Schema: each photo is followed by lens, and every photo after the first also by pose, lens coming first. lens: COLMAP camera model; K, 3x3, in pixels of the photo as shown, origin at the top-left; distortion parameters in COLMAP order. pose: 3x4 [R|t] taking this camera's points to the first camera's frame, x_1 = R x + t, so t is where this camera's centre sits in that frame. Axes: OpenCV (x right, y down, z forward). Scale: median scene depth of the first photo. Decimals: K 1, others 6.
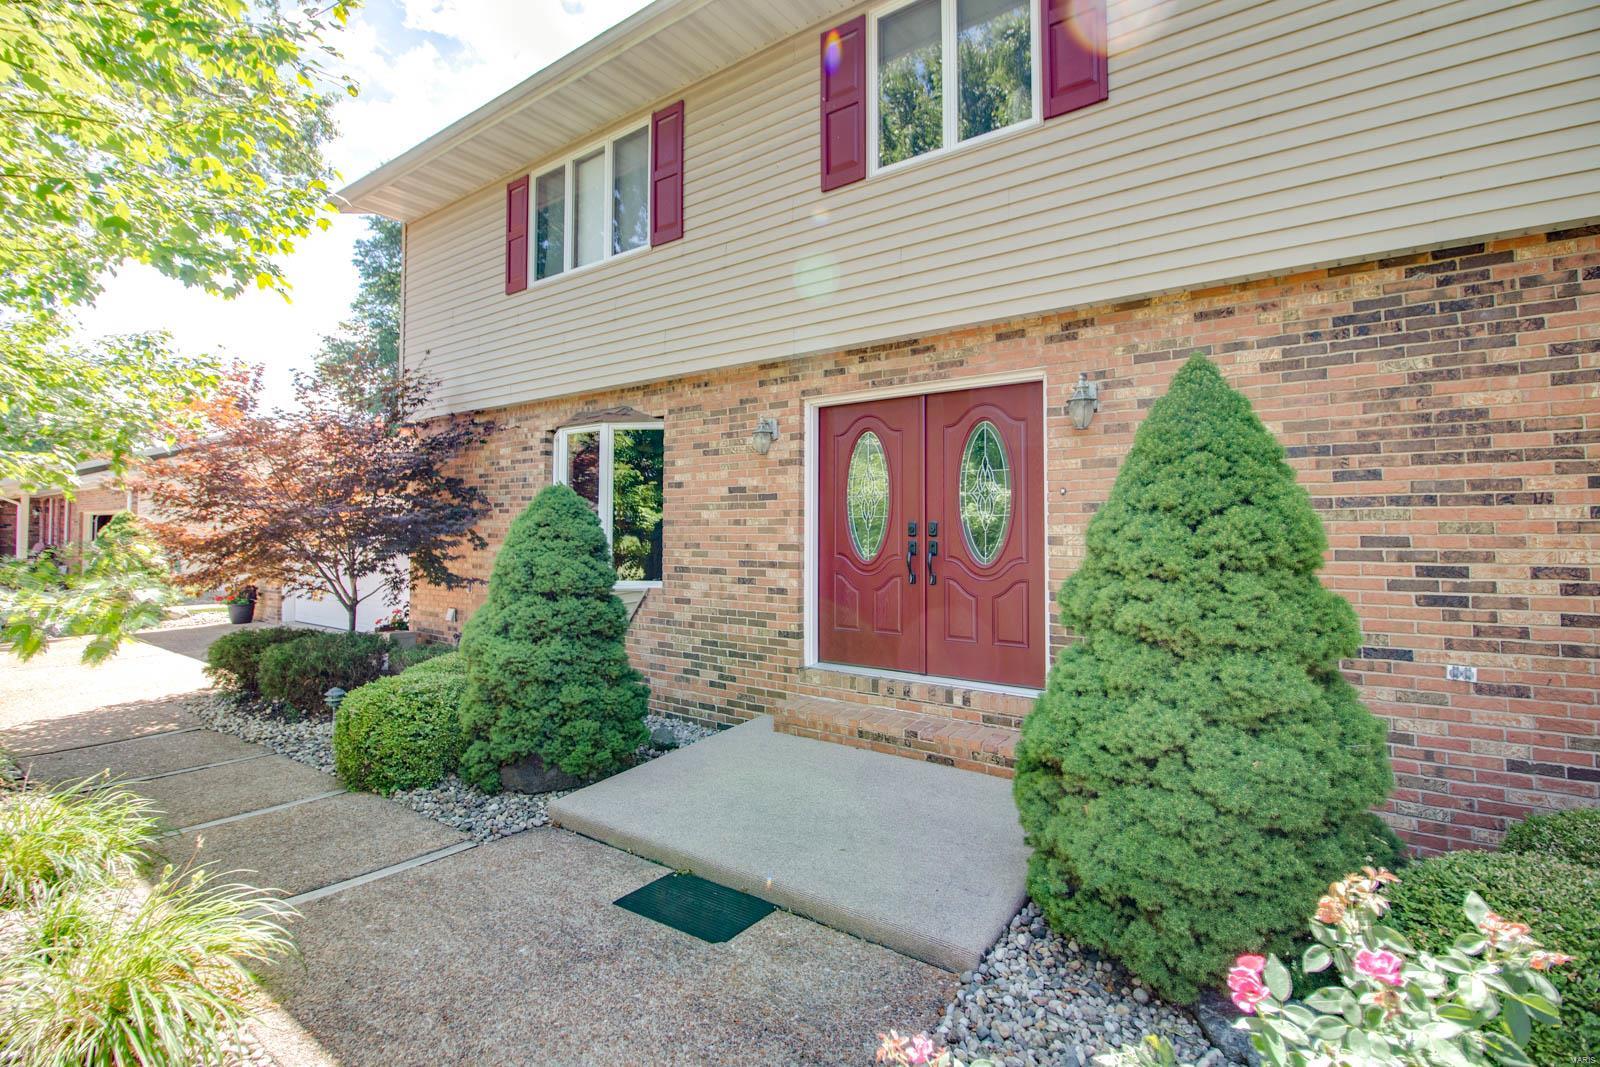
lens RADIAL K [[730.6, 0, 798.7], [0, 730.6, 511.4], [0, 0, 1]] dist [-0.001385, -0.014606]
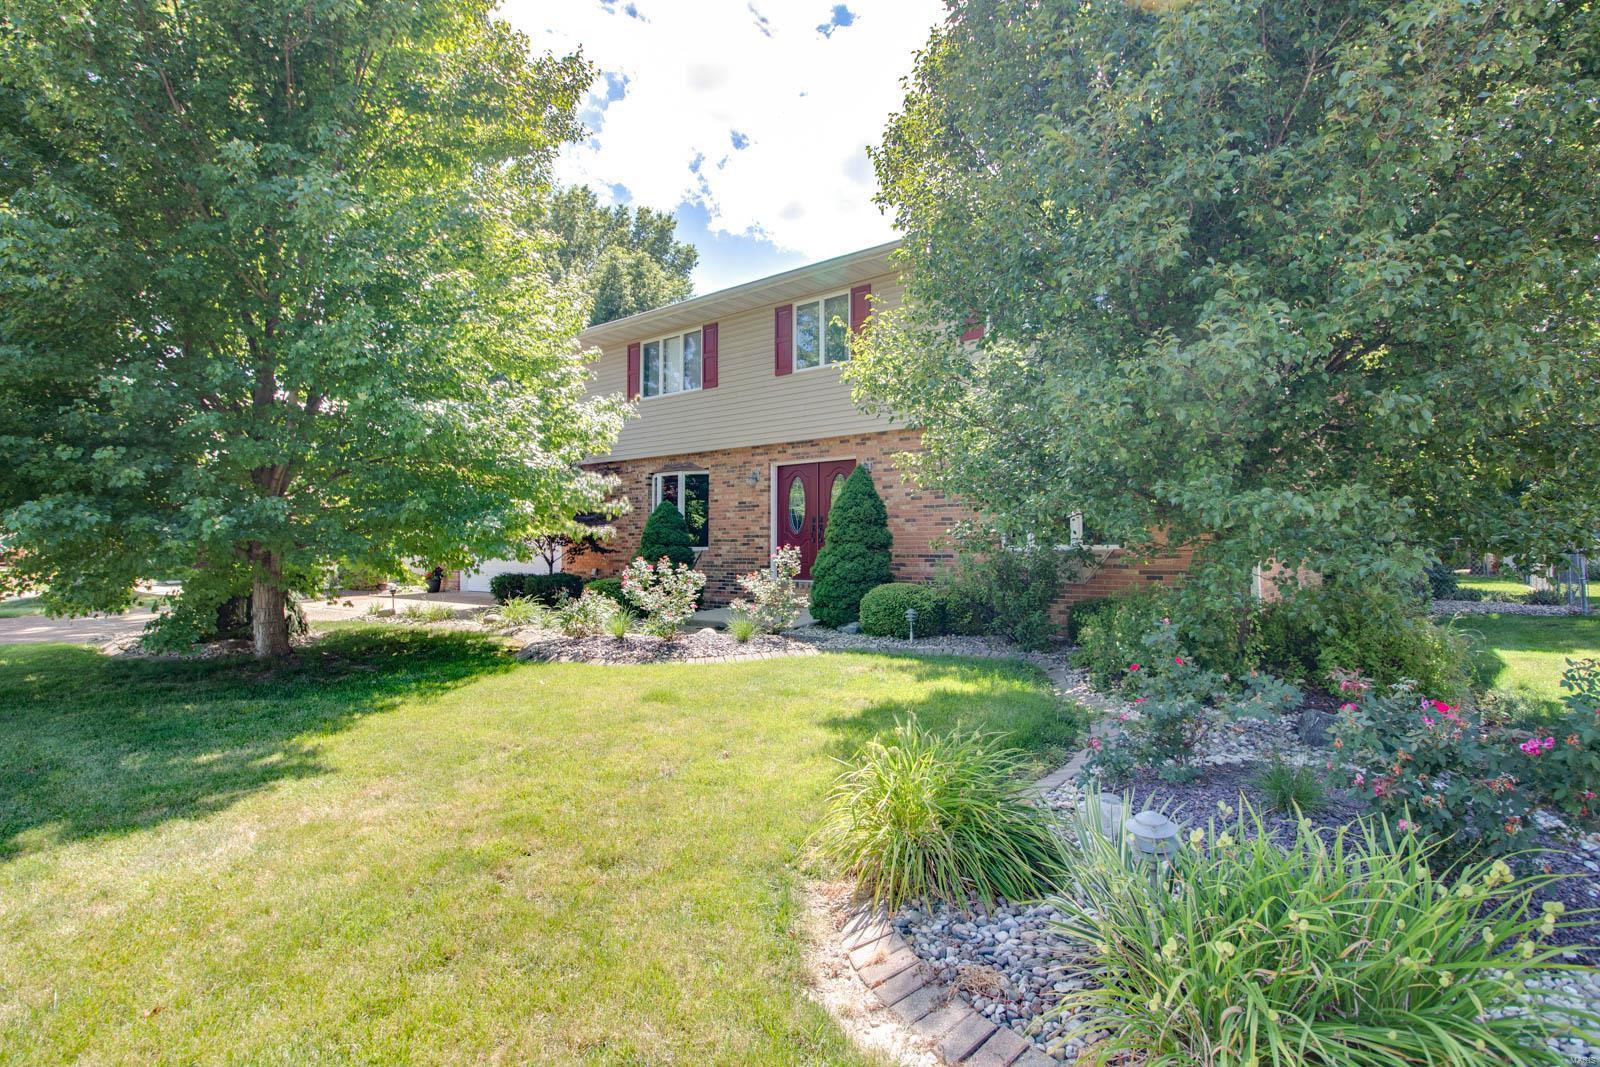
lens RADIAL K [[794.5, 0, 800.0], [0, 794.5, 533.5], [0, 0, 1]] dist [-0.002317, -0.000221]
pose [[0.997982, -0.002151, -0.063460, 0.264516], [0.002650, 0.999966, 0.007779, 0.048137], [0.063441, -0.007932, 0.997954, -1.510978]]
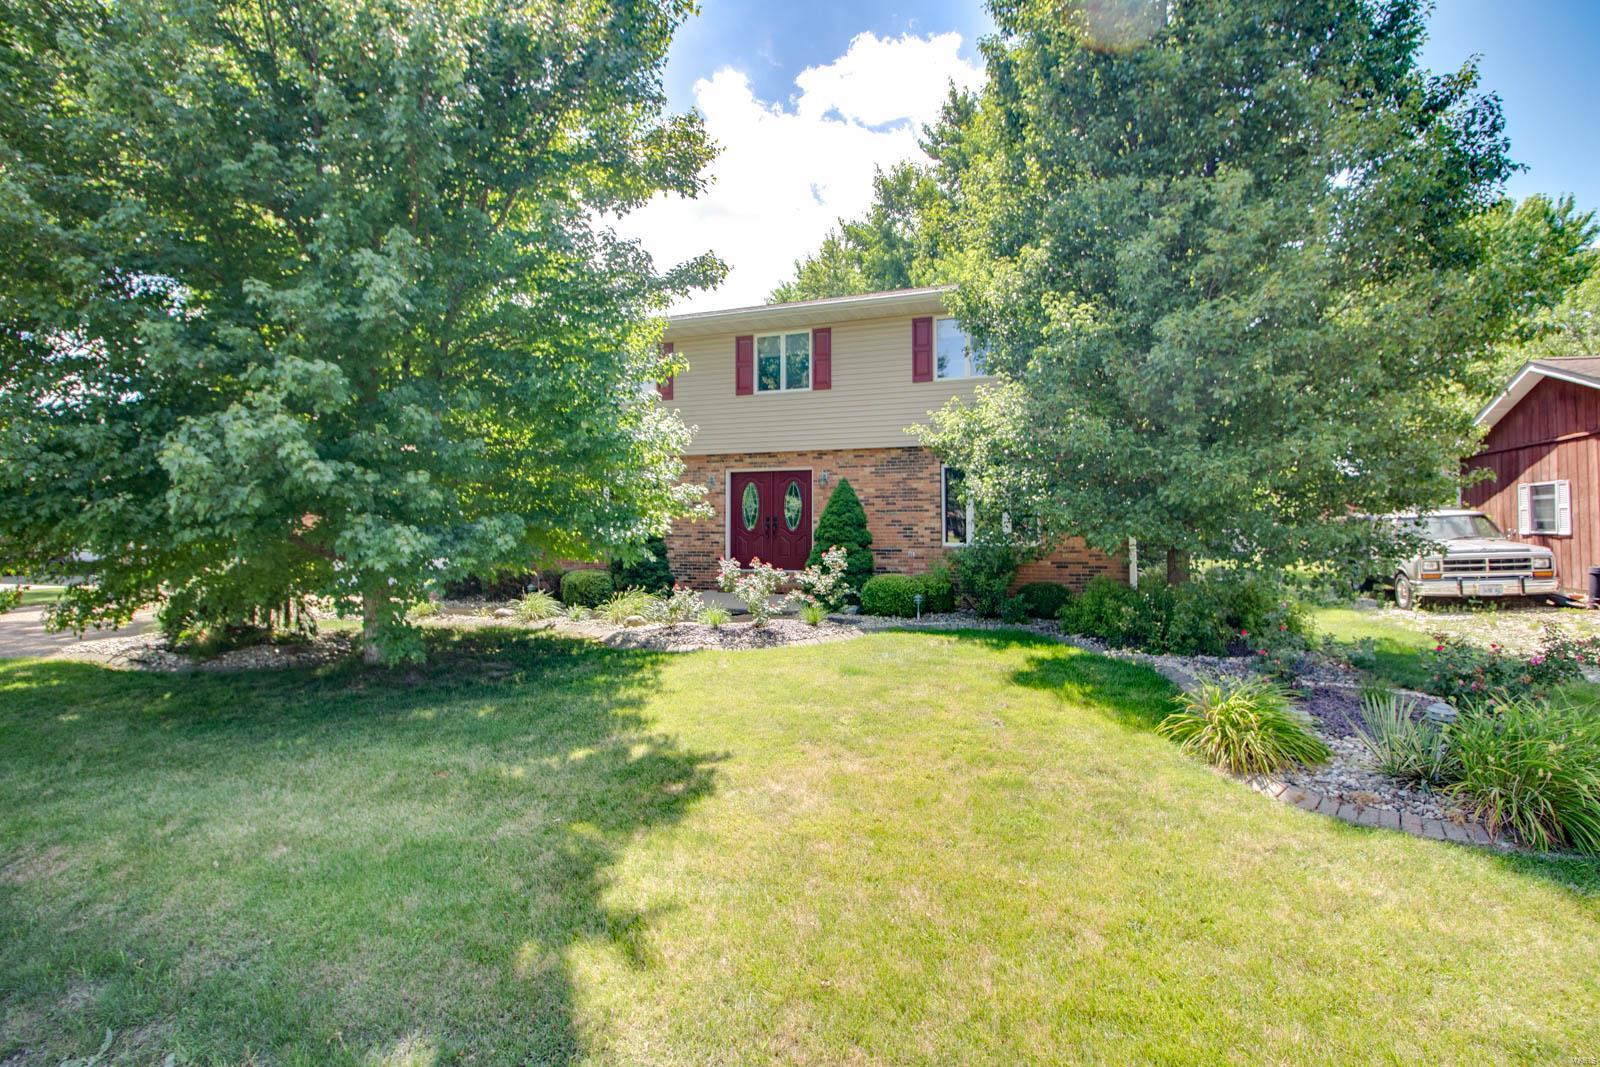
lens RADIAL K [[730.6, 0, 798.7], [0, 730.6, 511.4], [0, 0, 1]] dist [-0.001385, -0.014606]
pose [[0.959113, 0.007942, 0.282911, -0.500026], [-0.007548, 0.999968, -0.002481, 0.002037], [-0.282922, 0.000244, 0.959143, -1.643227]]
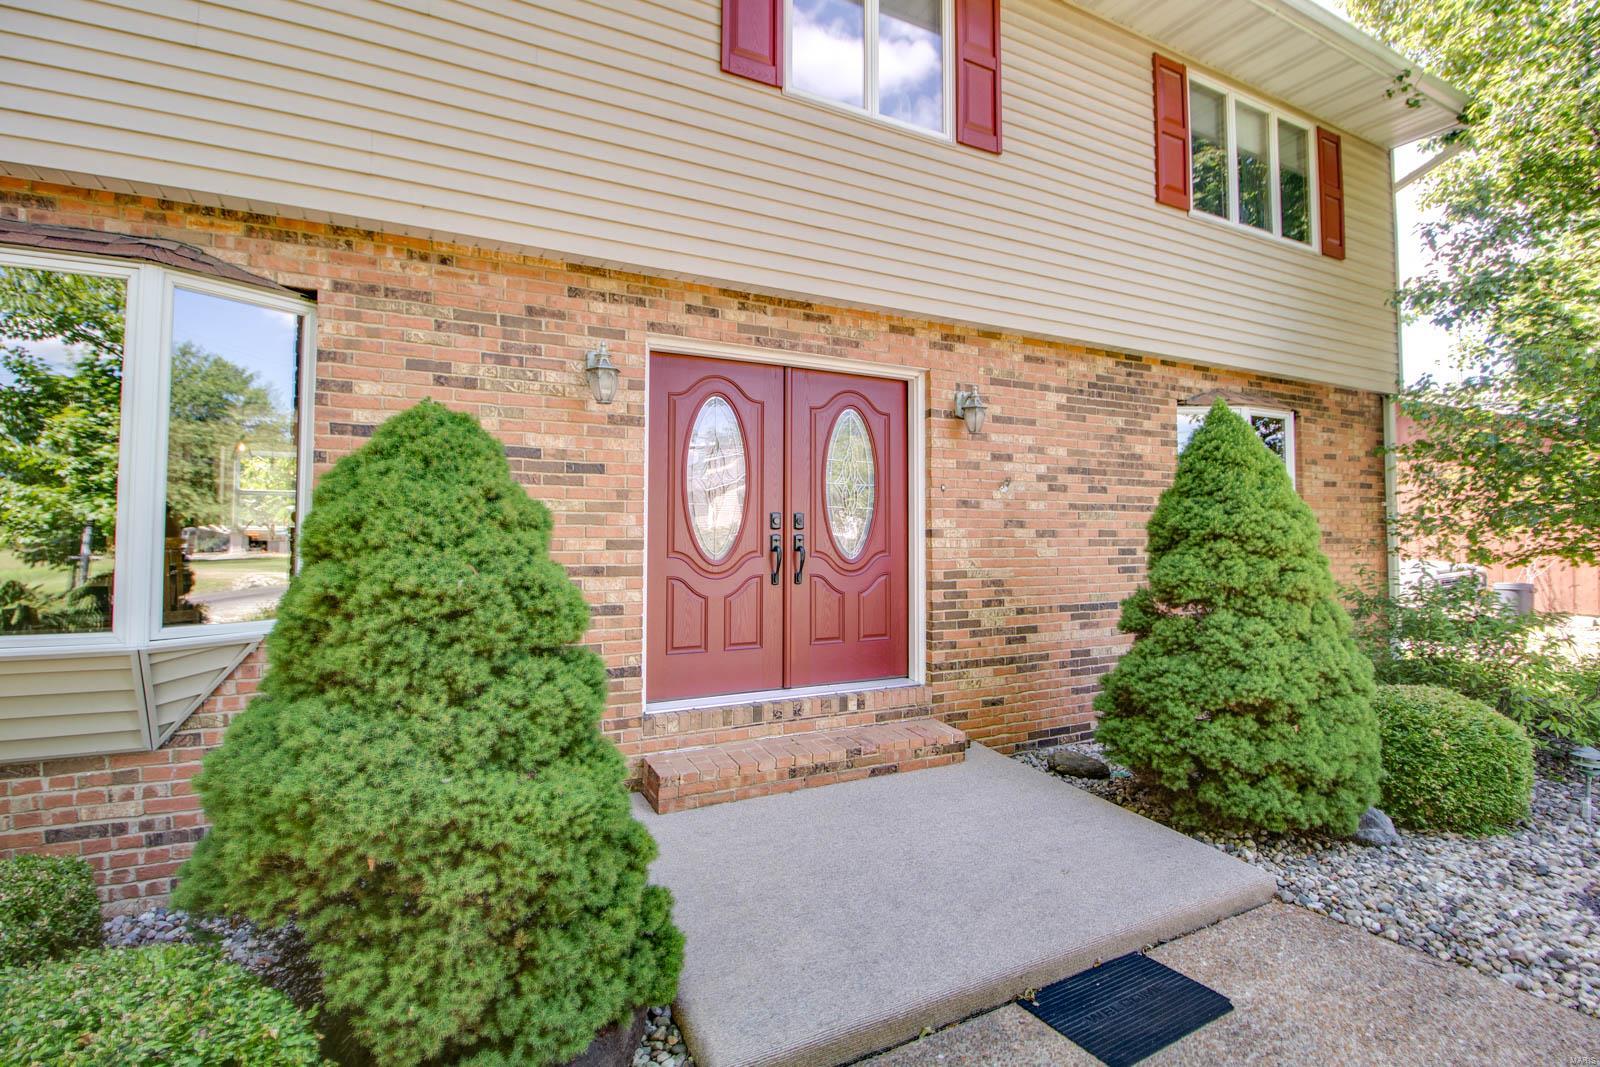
lens RADIAL K [[742.6, 0, 802.2], [0, 742.6, 511.4], [0, 0, 1]] dist [-0.007356, -0.010082]
pose [[0.453951, 0.026810, 0.890623, -0.579479], [-0.029611, 0.999449, -0.014994, 0.024333], [-0.890534, -0.019565, 0.454495, 0.556278]]
